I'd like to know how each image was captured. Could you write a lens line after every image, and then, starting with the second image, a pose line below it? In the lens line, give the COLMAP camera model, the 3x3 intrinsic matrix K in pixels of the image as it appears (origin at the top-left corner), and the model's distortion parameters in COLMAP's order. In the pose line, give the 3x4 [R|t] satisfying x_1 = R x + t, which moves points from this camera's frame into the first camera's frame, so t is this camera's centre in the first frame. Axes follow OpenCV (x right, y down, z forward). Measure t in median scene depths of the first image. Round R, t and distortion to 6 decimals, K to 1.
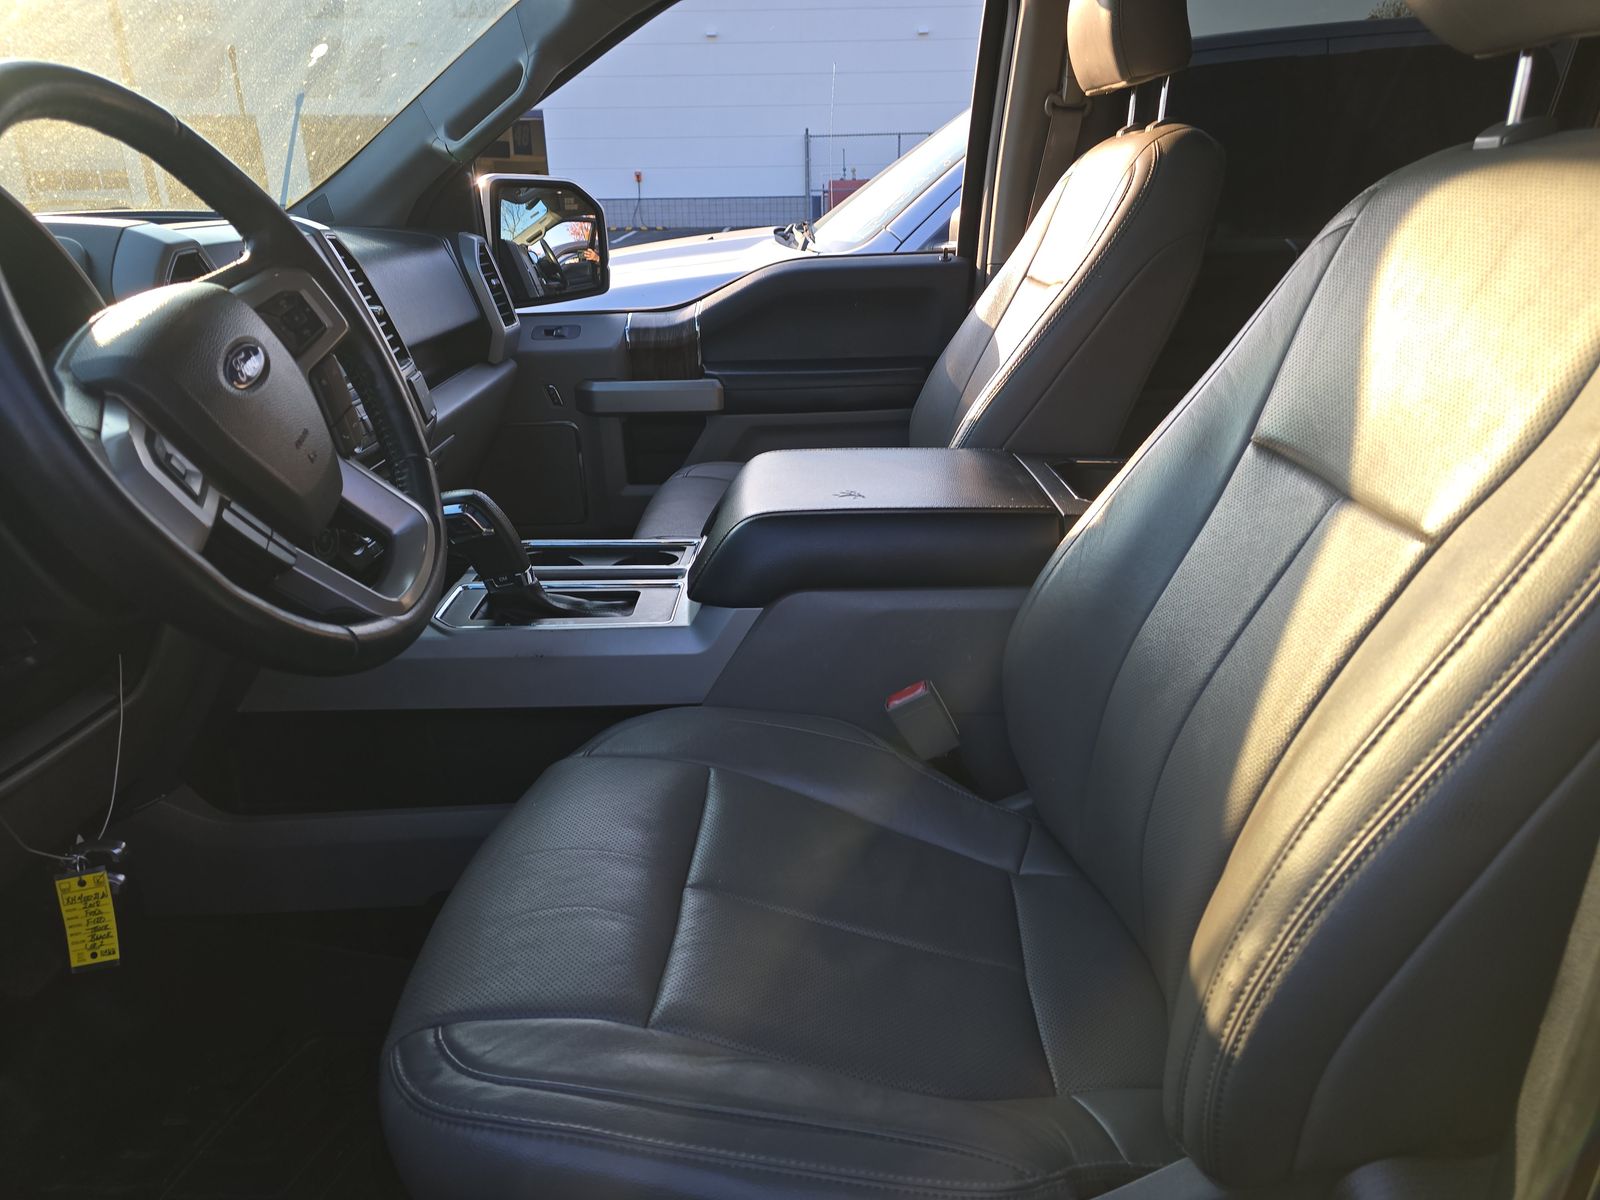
lens RADIAL K [[1061.7, 0, 793.7], [0, 1061.7, 605.3], [0, 0, 1]] dist [0.025976, -0.032259]
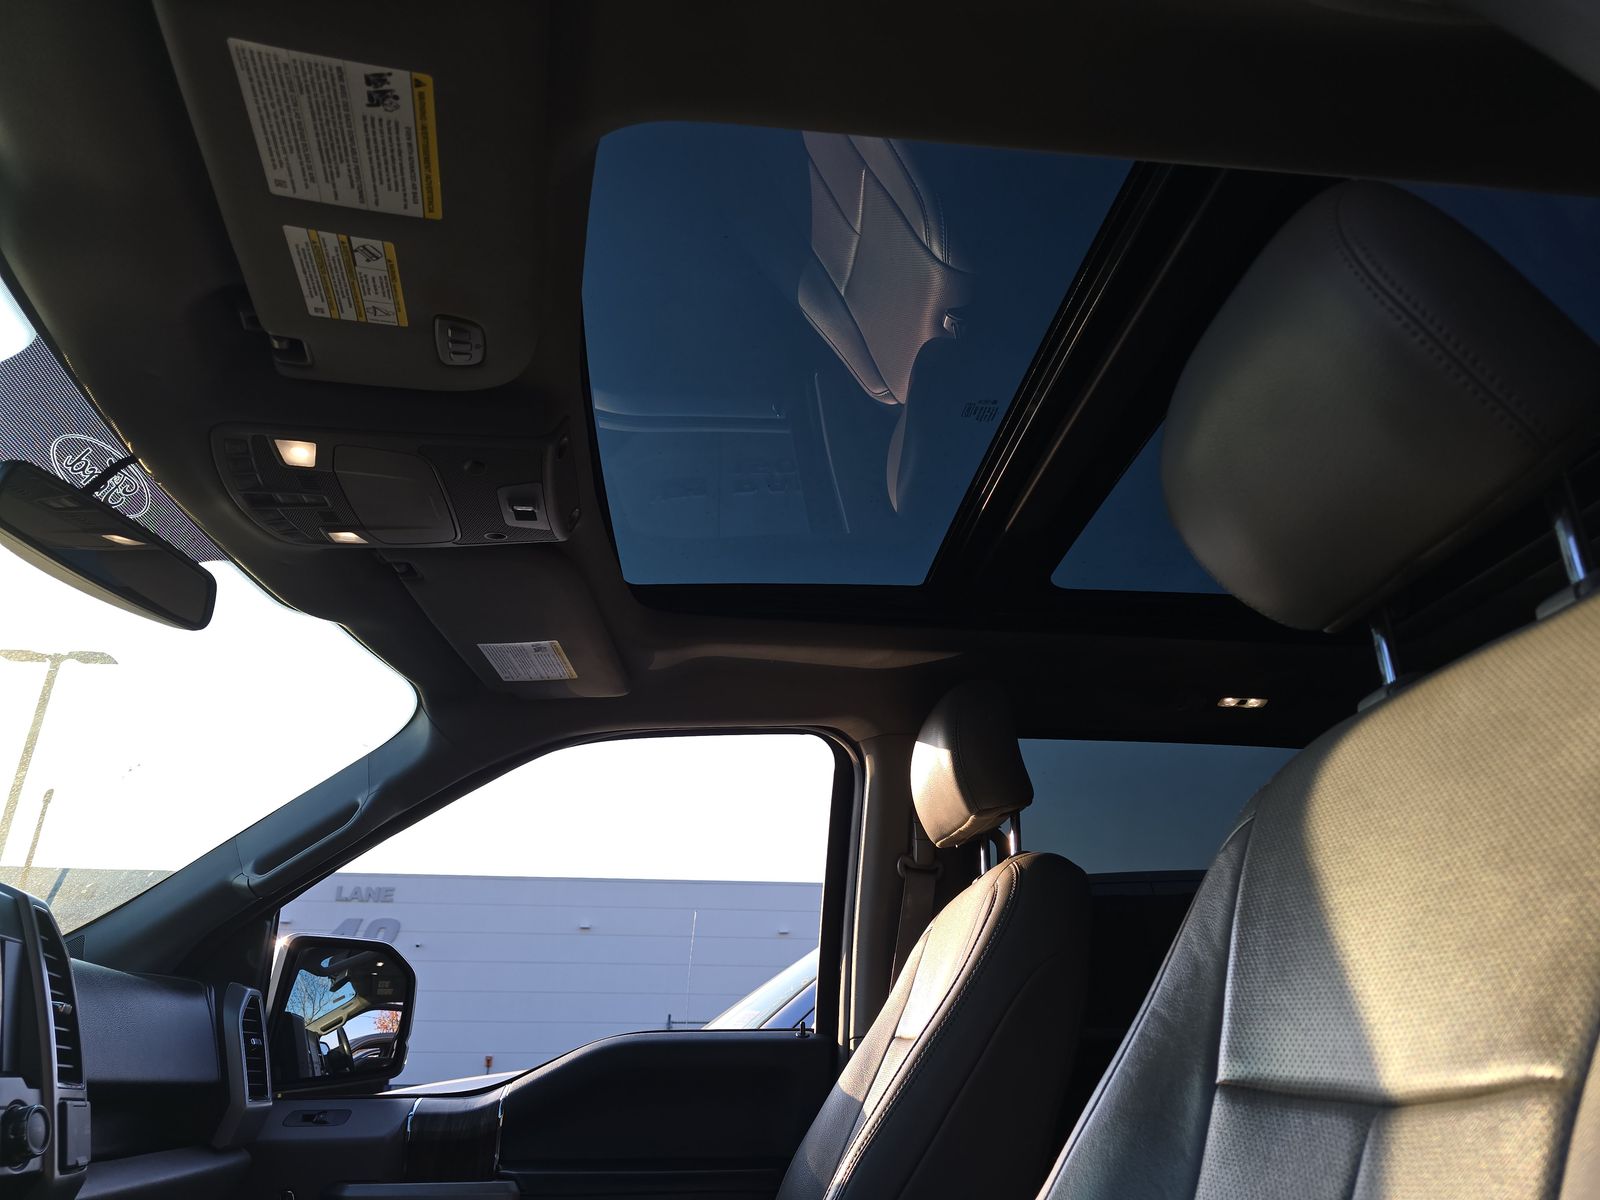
lens RADIAL K [[1061.7, 0, 807.8], [0, 1061.7, 594.7], [0, 0, 1]] dist [0.025976, -0.032259]
pose [[0.991130, 0.075369, 0.109459, 0.023296], [0.026709, 0.693867, -0.719608, 0.057616], [-0.130186, 0.716148, 0.685699, 0.137542]]
